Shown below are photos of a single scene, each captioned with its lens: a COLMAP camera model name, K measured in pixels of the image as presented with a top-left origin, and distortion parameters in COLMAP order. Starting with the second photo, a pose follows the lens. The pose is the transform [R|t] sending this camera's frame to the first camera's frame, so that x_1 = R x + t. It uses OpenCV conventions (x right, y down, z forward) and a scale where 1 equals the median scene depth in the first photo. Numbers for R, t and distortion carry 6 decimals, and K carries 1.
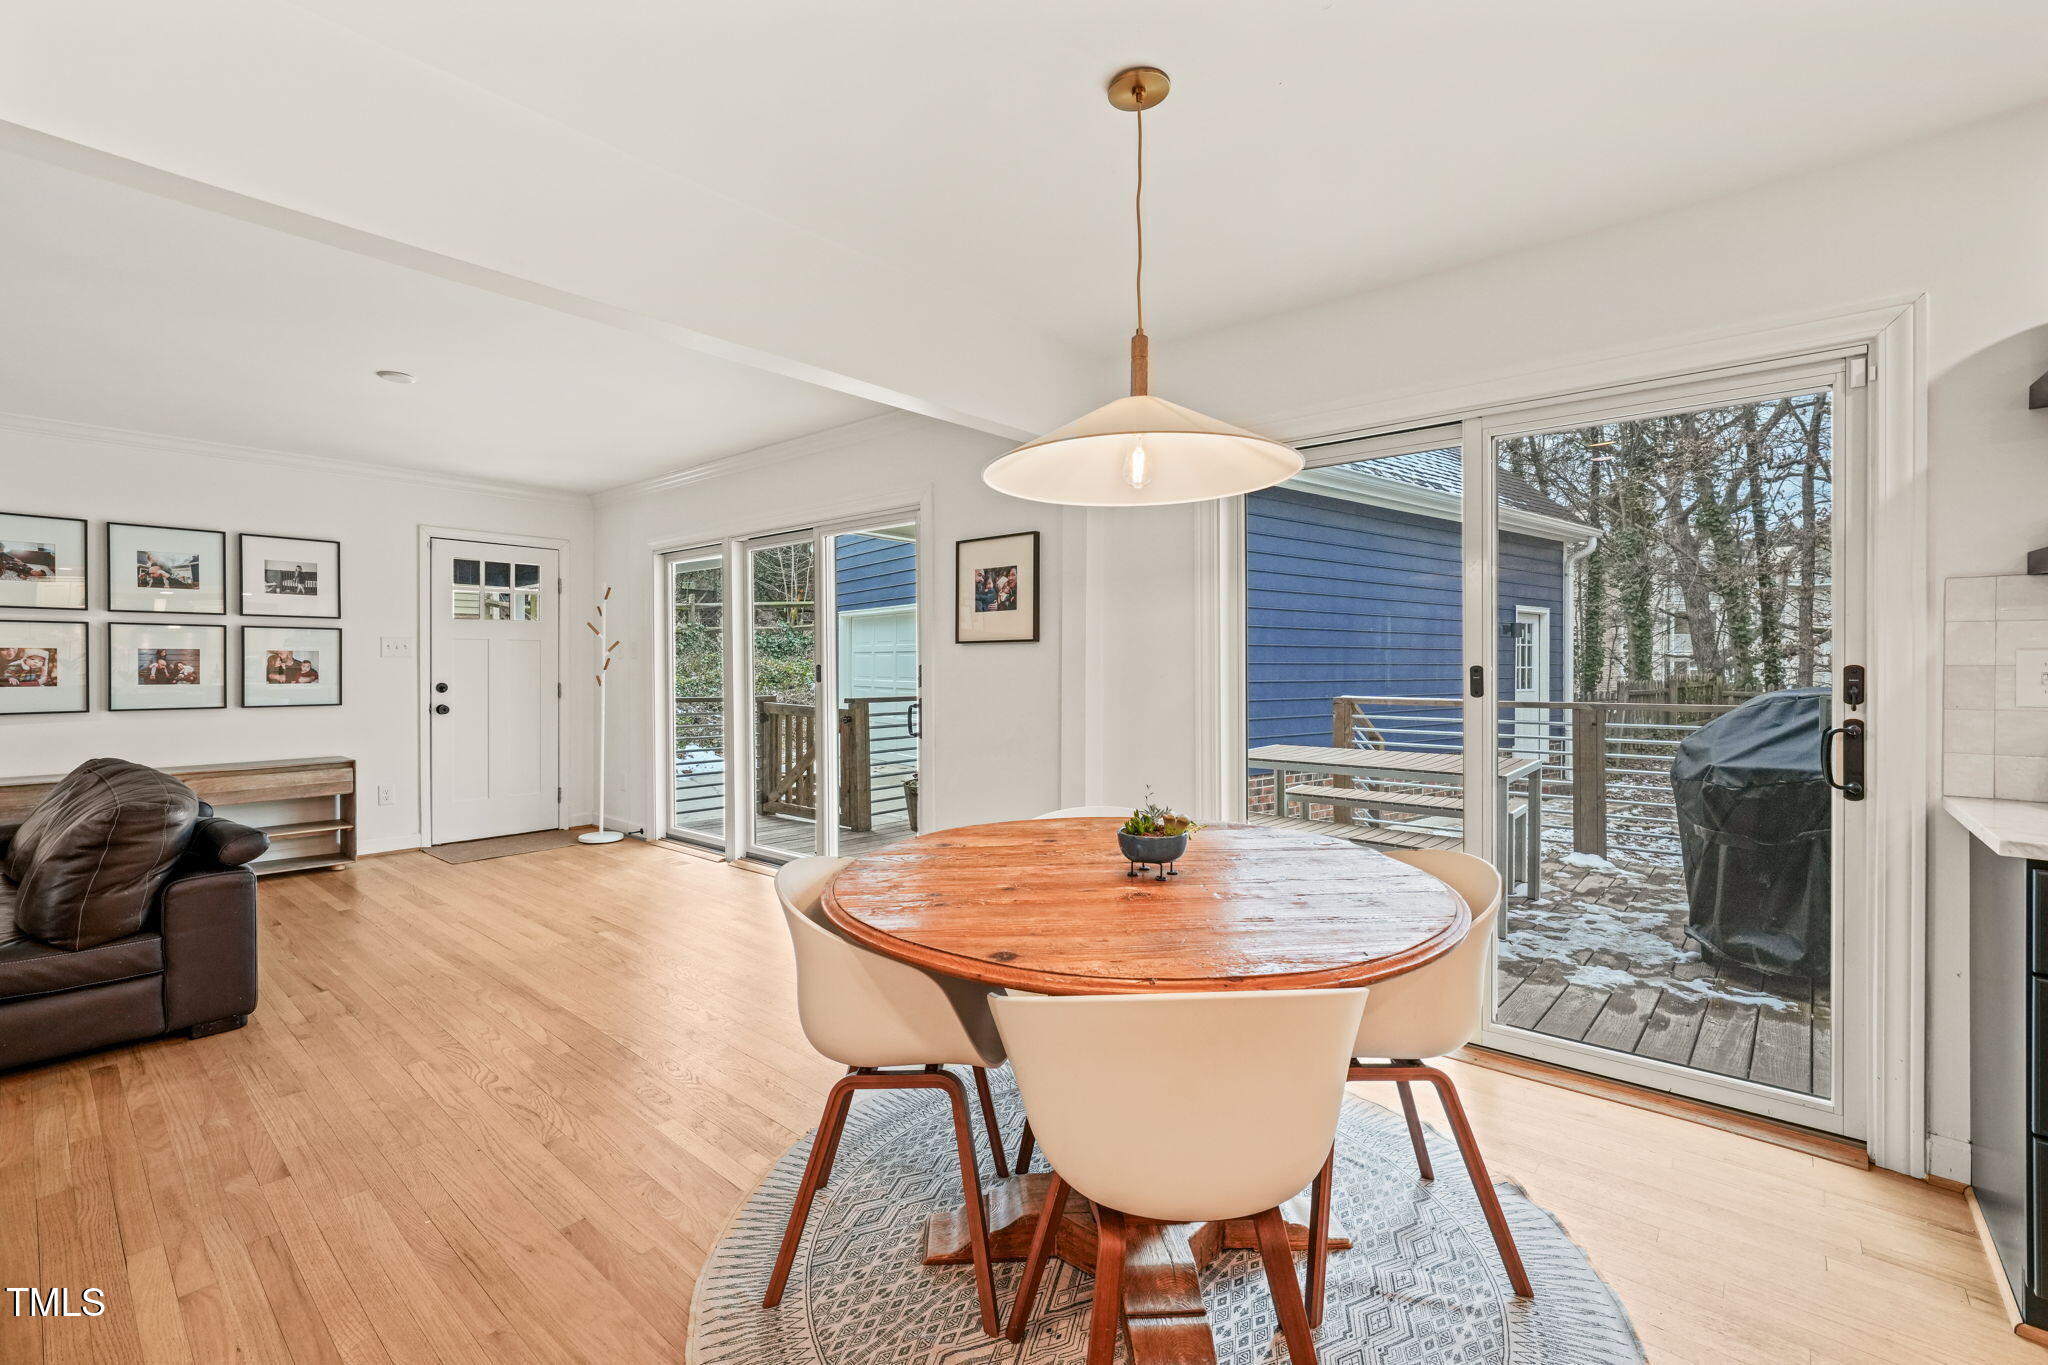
lens RADIAL K [[894.2, 0, 1019.0], [0, 894.2, 668.3], [0, 0, 1]] dist [-0.001248, 0.000670]
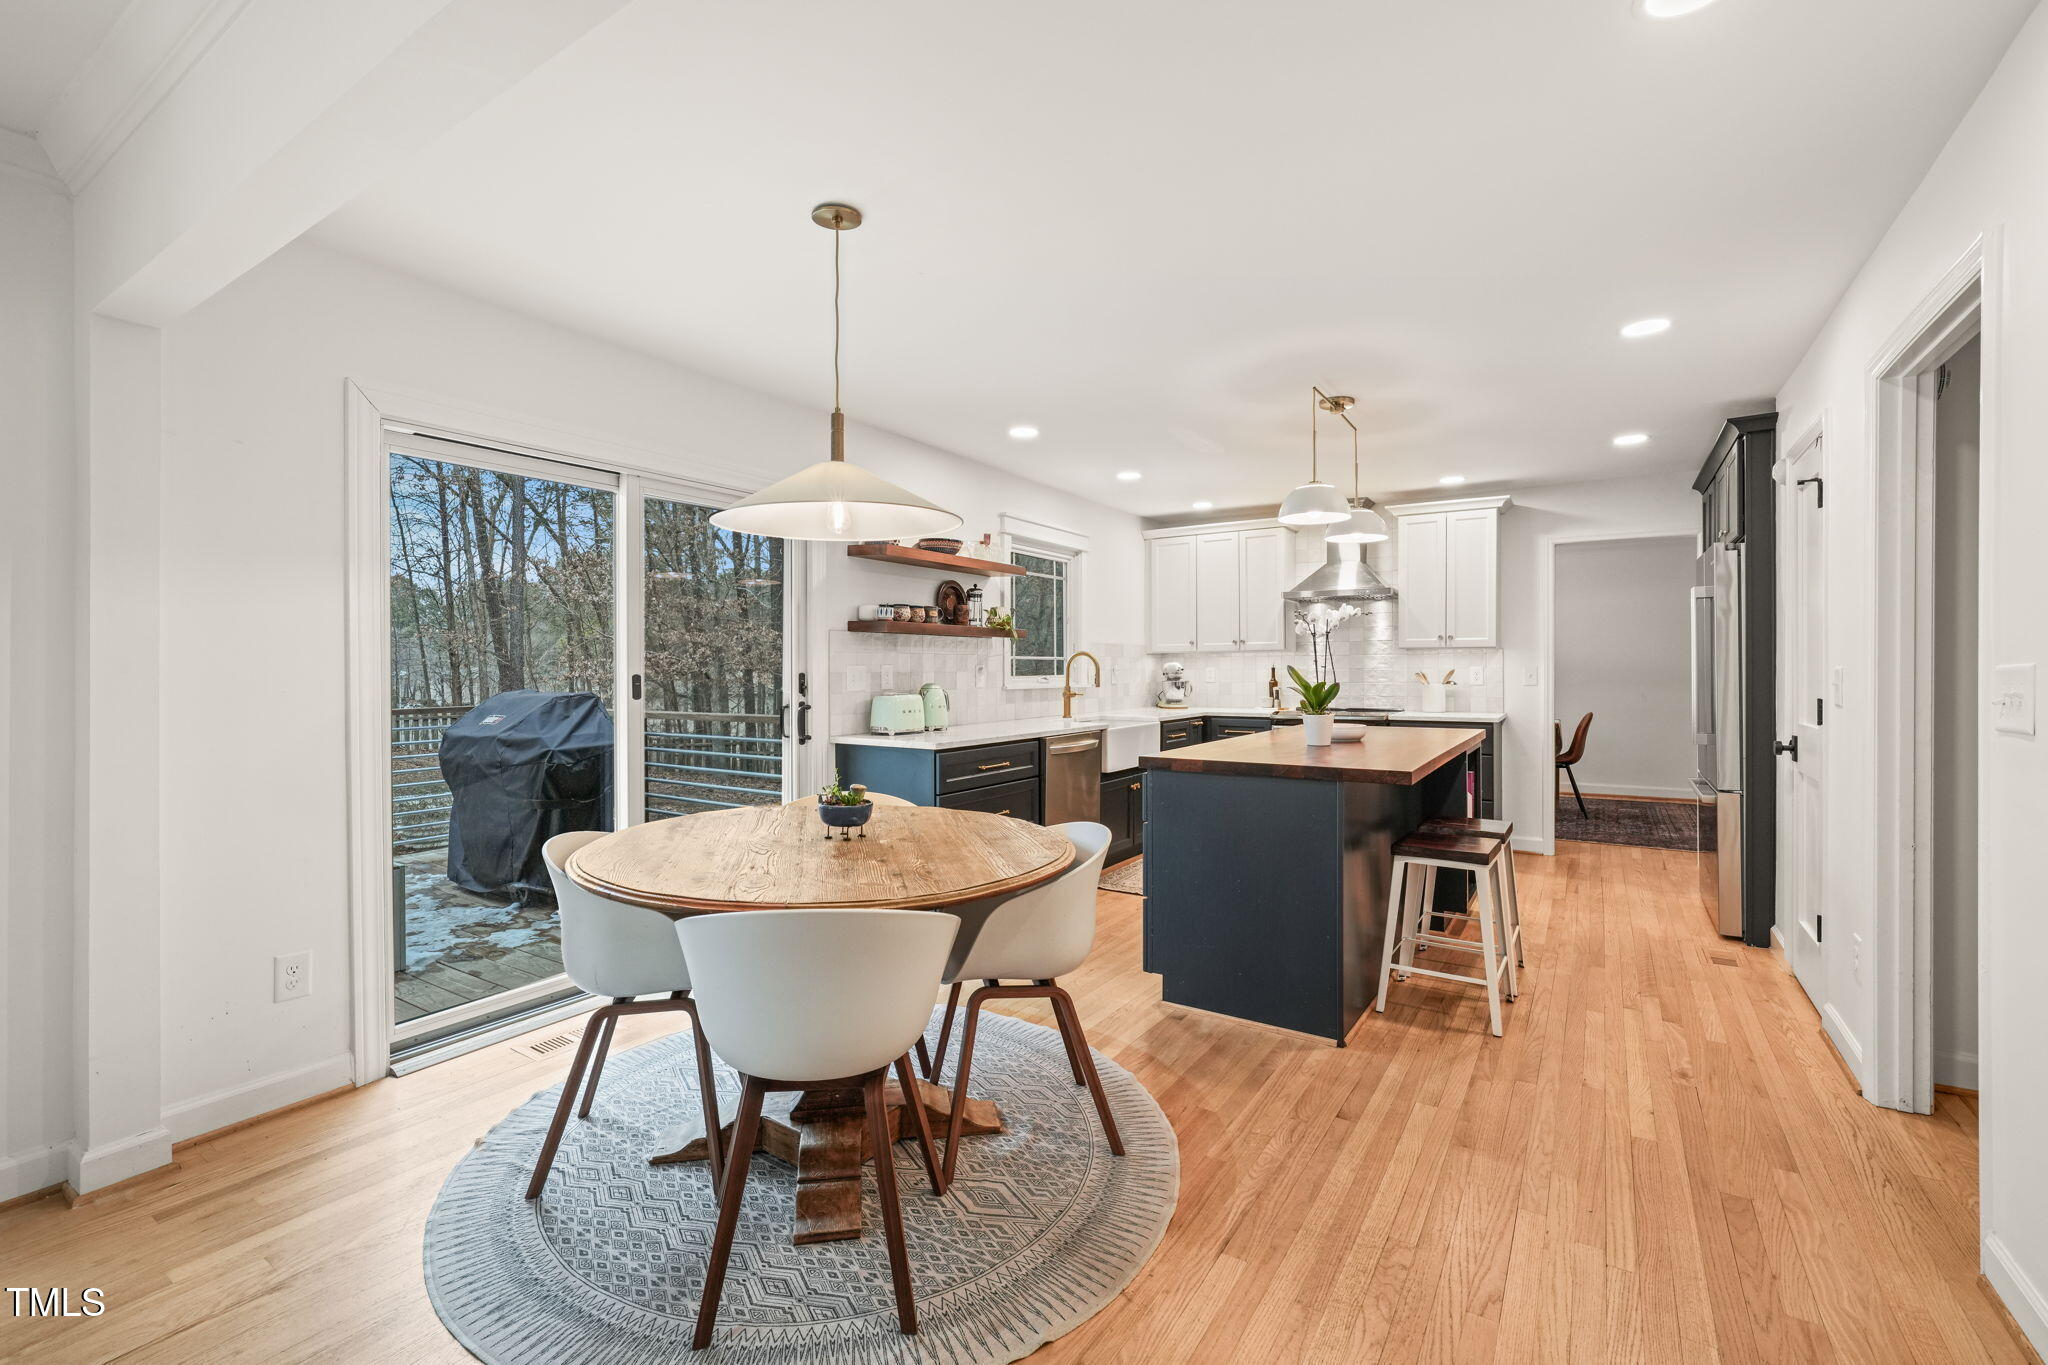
lens RADIAL K [[894.2, 0, 1018.8], [0, 894.2, 671.9], [0, 0, 1]] dist [-0.001248, 0.000670]
pose [[-0.140451, 0.000660, 0.990087, -0.457786], [0.009010, 0.999959, 0.000612, -0.001119], [-0.990047, 0.009007, -0.140452, 0.369907]]
